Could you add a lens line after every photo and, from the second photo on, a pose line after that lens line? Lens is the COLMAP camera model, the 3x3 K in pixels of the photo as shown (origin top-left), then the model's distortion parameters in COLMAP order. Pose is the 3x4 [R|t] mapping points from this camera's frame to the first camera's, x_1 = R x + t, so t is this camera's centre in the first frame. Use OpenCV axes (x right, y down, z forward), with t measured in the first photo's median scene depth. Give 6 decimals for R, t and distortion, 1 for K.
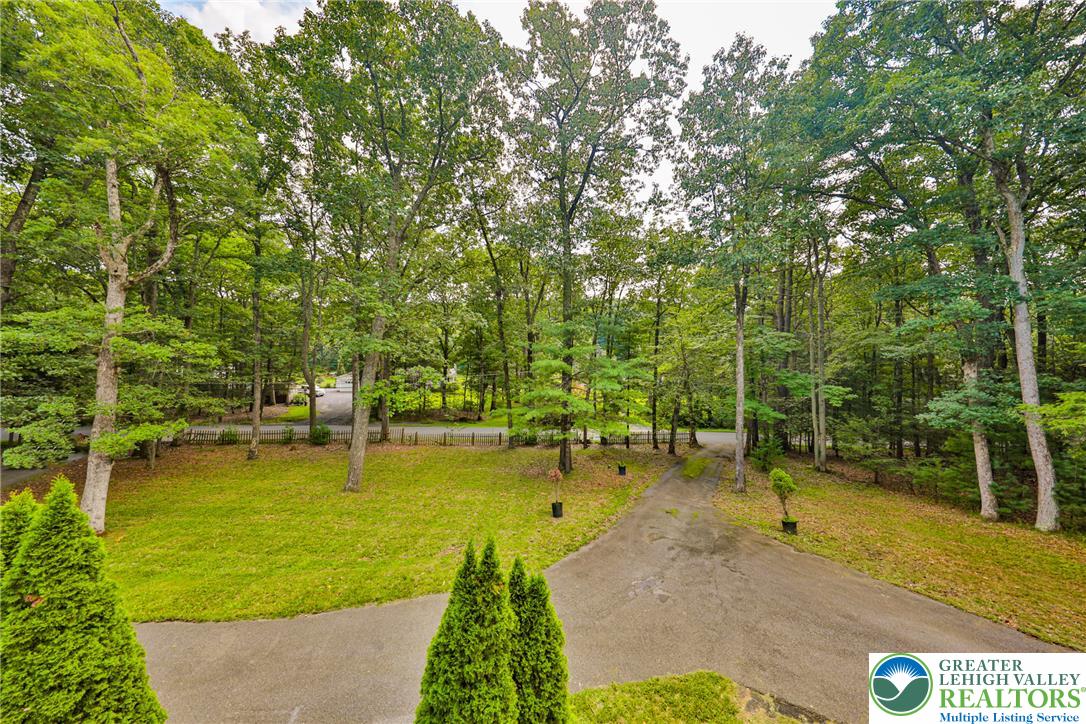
lens RADIAL K [[352.7, 0, 549.7], [0, 352.7, 356.6], [0, 0, 1]] dist [0.001269, 0.000105]
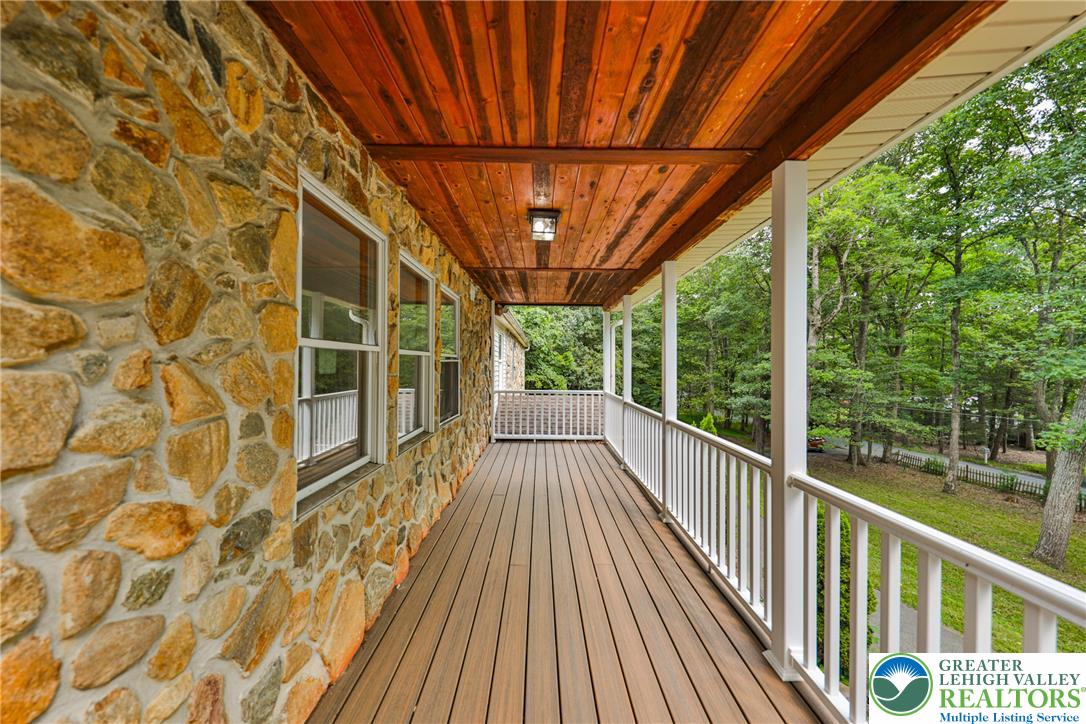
lens RADIAL K [[368.3, 0, 537.7], [0, 368.3, 359.5], [0, 0, 1]] dist [-0.000743, 0.000002]
pose [[-0.058971, -0.035907, -0.997614, 0.215163], [-0.031115, 0.998933, -0.034116, 0.004252], [0.997775, 0.029029, -0.060025, -0.037244]]
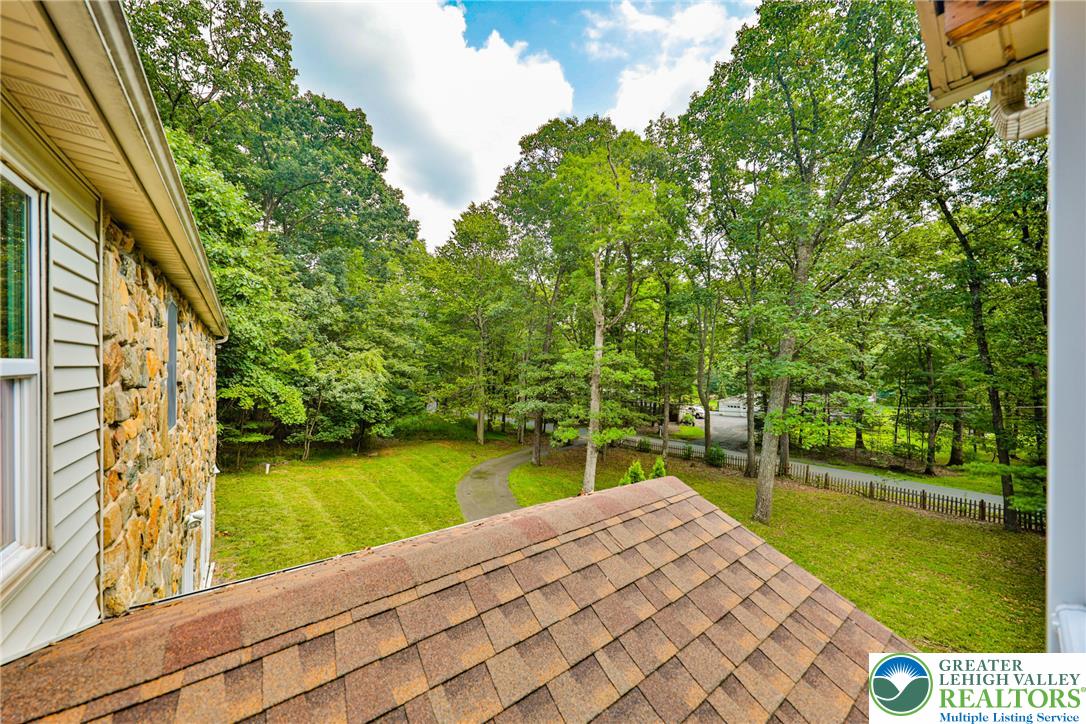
lens RADIAL K [[382.5, 0, 544.3], [0, 382.5, 365.0], [0, 0, 1]] dist [0.000213, -0.000198]
pose [[0.578548, -0.028133, -0.815163, -0.034242], [-0.002464, 0.999340, -0.036238, -0.002691], [0.815644, 0.022974, 0.578097, -0.061911]]
